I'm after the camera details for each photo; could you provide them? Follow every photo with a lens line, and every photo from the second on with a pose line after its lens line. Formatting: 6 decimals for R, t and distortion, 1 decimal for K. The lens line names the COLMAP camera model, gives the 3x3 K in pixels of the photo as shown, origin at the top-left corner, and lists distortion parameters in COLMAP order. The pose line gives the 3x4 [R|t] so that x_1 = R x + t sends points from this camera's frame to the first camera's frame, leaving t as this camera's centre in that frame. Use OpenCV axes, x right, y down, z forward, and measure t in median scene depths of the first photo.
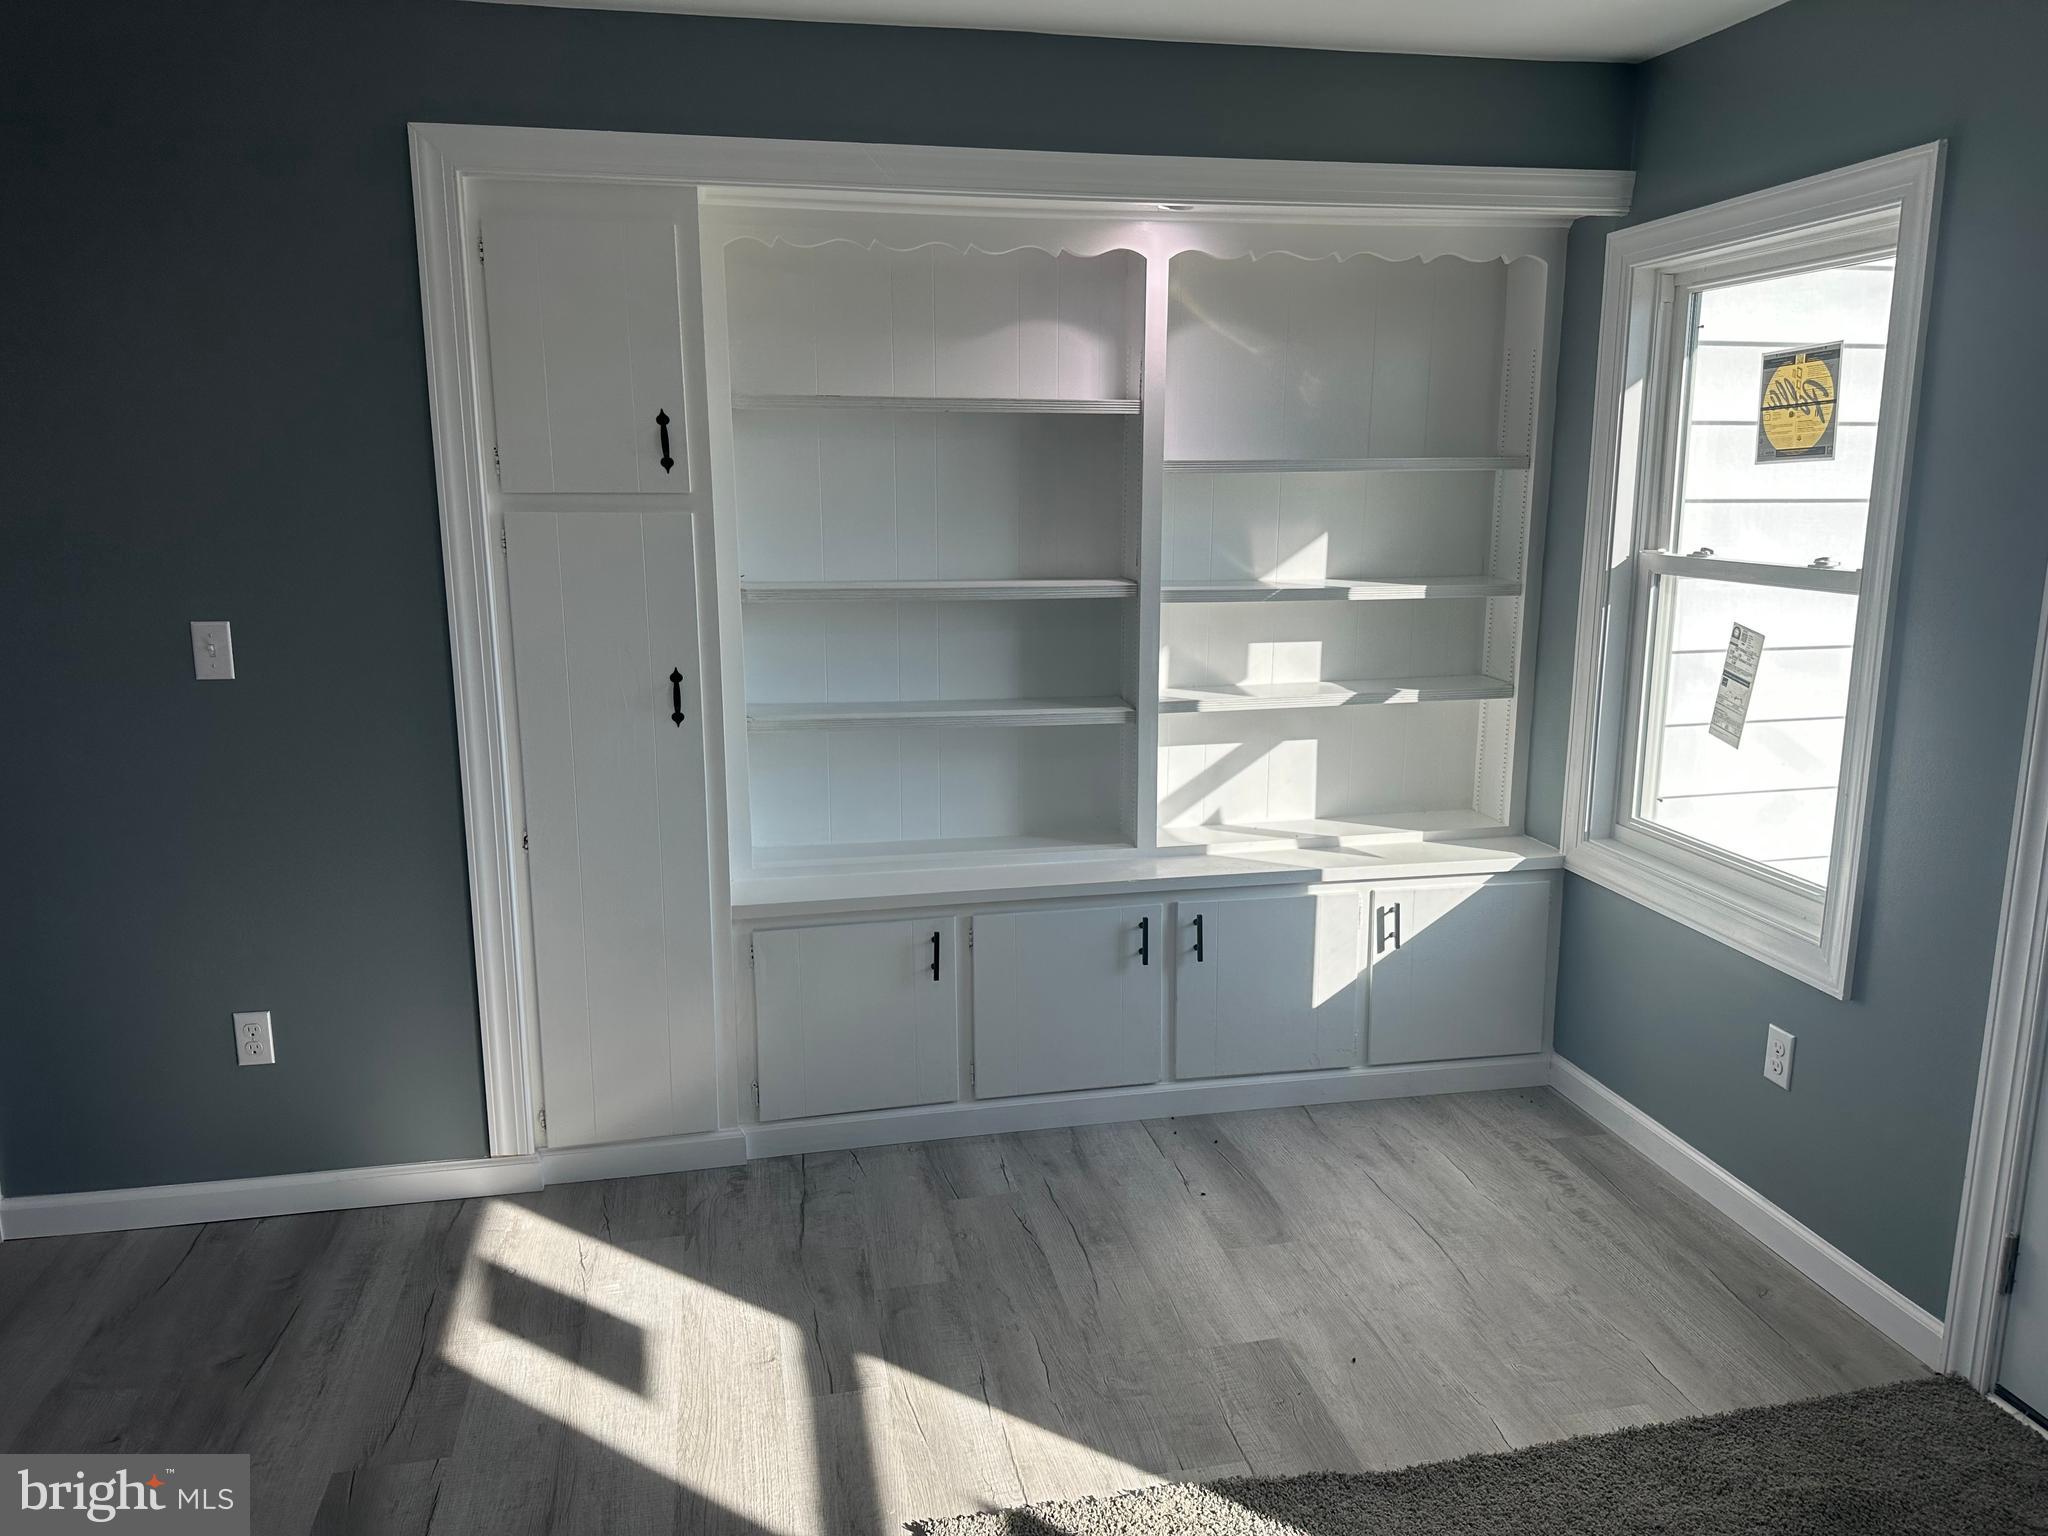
lens RADIAL K [[1432.2, 0, 1027.2], [0, 1432.2, 759.3], [0, 0, 1]] dist [0.097550, -0.137093]
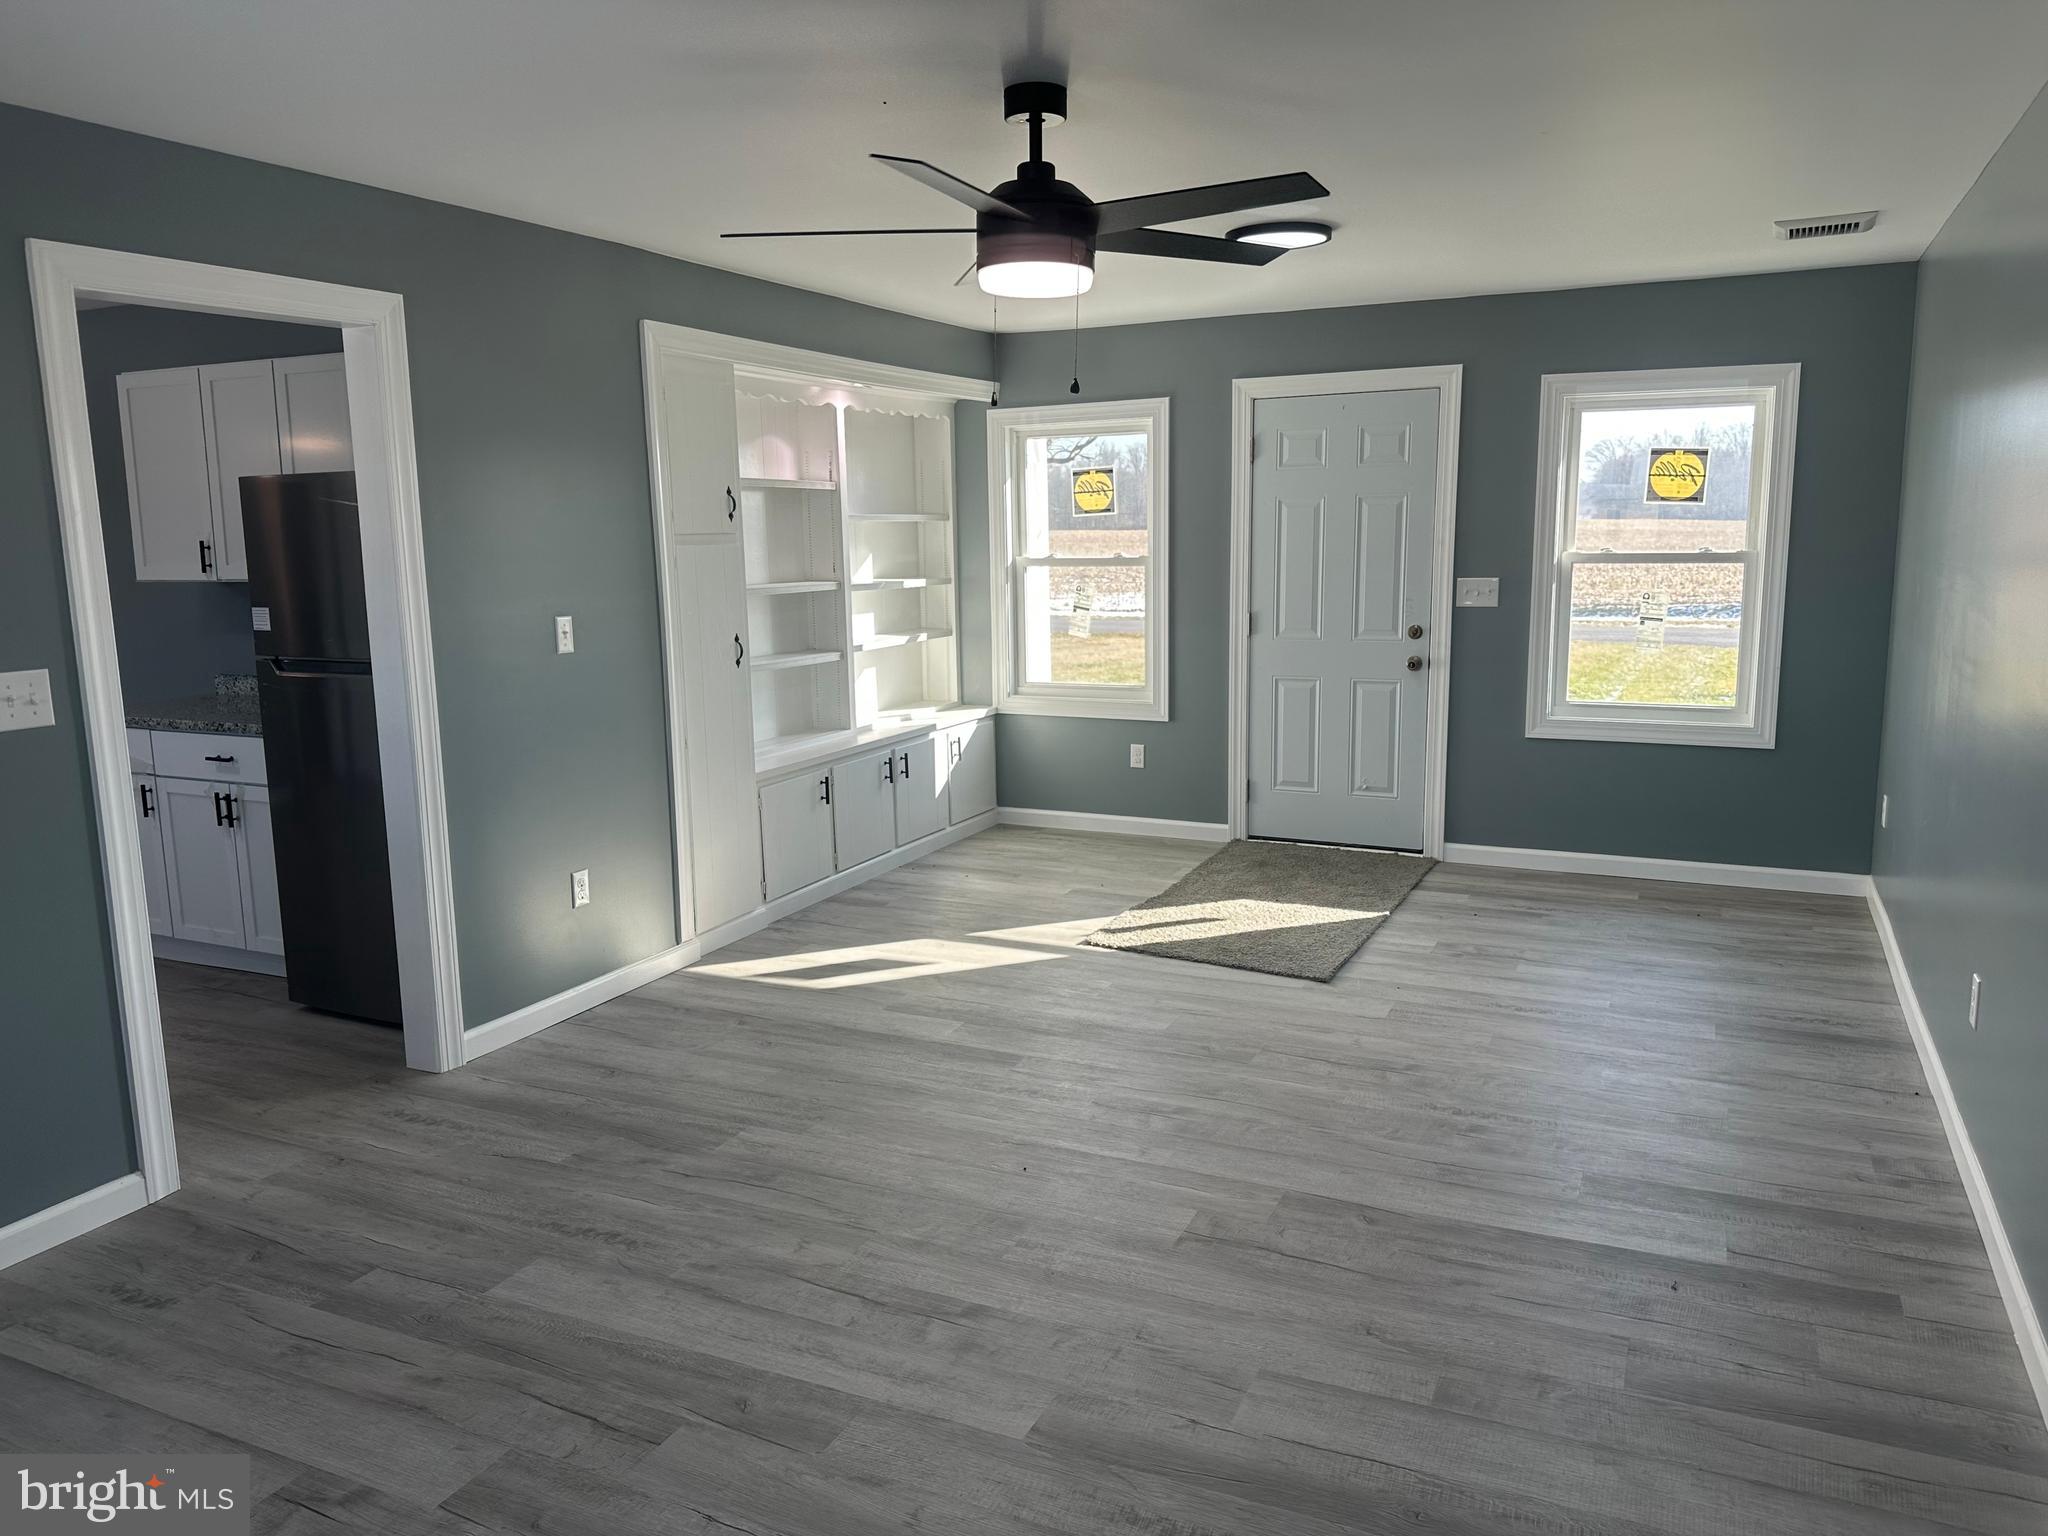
lens RADIAL K [[1432.2, 0, 1027.2], [0, 1432.2, 759.3], [0, 0, 1]] dist [0.097550, -0.137093]
pose [[0.605071, -0.138148, 0.784095, -1.262796], [0.171697, 0.984299, 0.040925, 0.066835], [-0.777438, 0.109864, 0.619290, -0.294661]]
